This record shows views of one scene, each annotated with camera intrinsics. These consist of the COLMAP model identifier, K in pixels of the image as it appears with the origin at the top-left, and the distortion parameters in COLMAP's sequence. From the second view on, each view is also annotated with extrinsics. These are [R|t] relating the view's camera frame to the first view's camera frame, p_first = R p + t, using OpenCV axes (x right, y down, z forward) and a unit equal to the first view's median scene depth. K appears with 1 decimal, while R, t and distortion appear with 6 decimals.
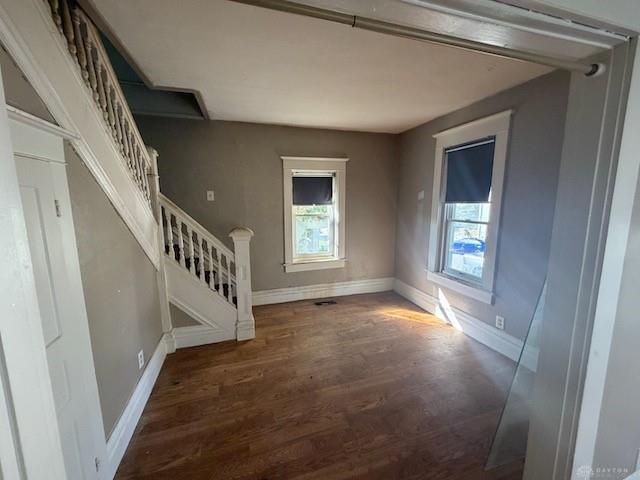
lens RADIAL K [[256.5, 0, 321.5], [0, 256.5, 238.5], [0, 0, 1]] dist [0.001462, 0.000181]
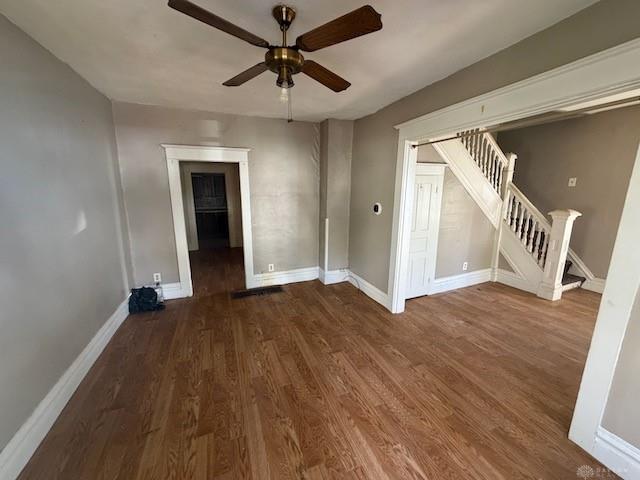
lens RADIAL K [[256.5, 0, 321.5], [0, 256.5, 238.5], [0, 0, 1]] dist [0.001462, 0.000181]
pose [[0.081768, 0.196370, -0.977114, 0.898784], [-0.136185, 0.973403, 0.184228, 0.028929], [0.987303, 0.118005, 0.106336, -0.284024]]
